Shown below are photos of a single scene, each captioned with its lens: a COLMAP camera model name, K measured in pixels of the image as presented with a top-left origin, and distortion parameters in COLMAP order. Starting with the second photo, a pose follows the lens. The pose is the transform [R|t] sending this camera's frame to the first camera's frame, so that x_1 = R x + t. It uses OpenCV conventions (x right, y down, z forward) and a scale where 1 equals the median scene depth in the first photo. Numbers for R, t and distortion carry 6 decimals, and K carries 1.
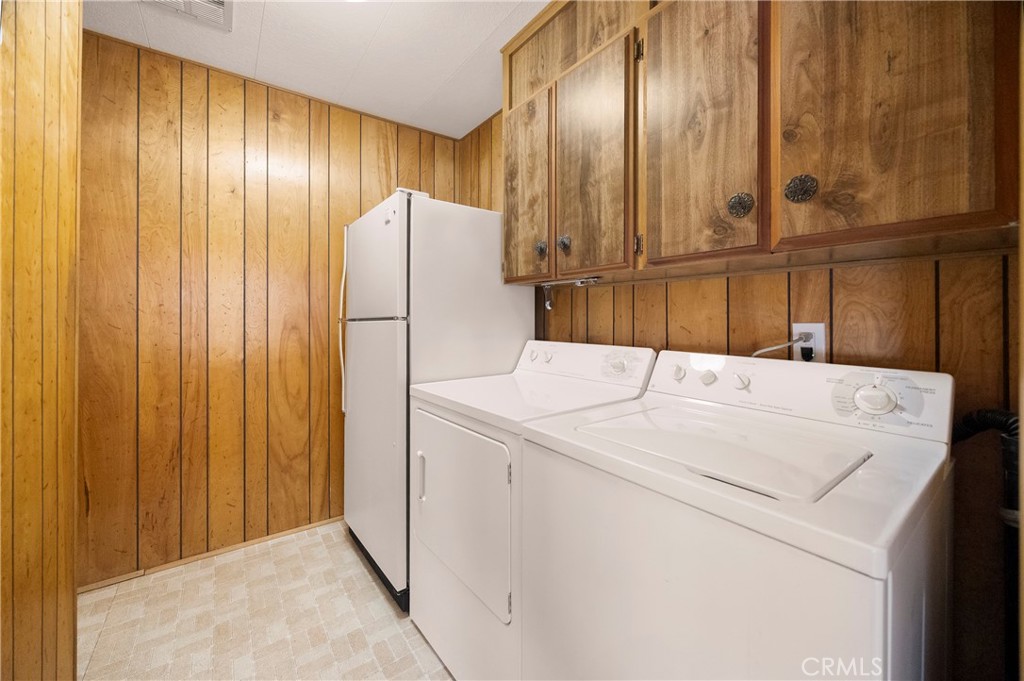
lens RADIAL K [[400.4, 0, 515.5], [0, 400.4, 317.6], [0, 0, 1]] dist [-0.002239, -0.000265]
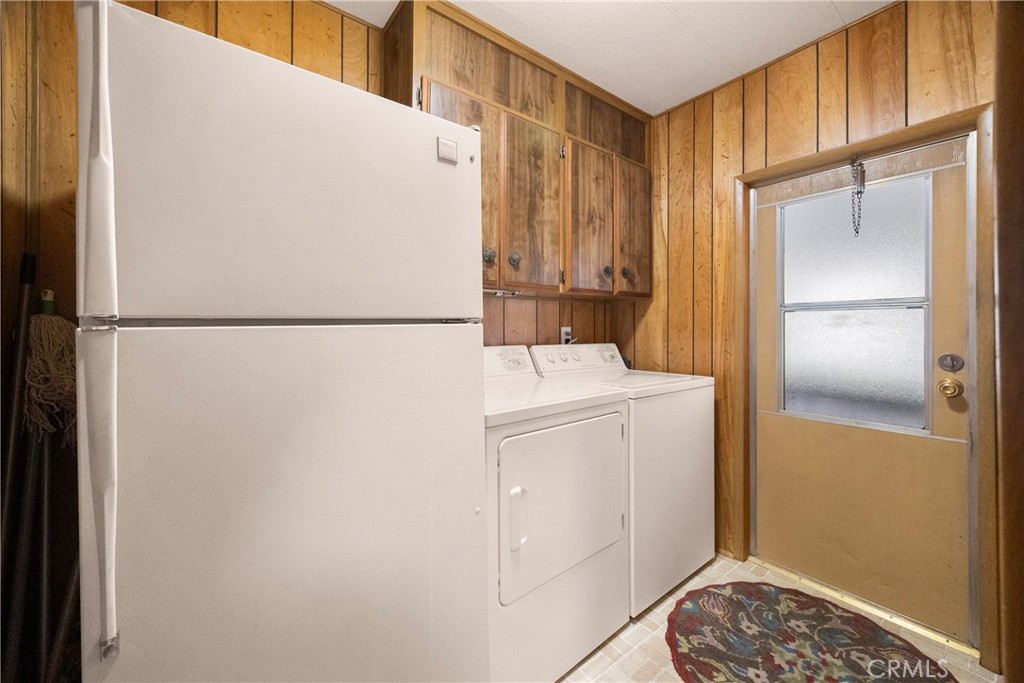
lens RADIAL K [[394.5, 0, 516.0], [0, 394.5, 331.5], [0, 0, 1]] dist [-0.001990, -0.000284]
pose [[-0.023251, -0.007386, 0.999702, -1.312806], [0.003853, 0.999965, 0.007478, 0.020849], [-0.999722, 0.004026, -0.023222, 1.303973]]
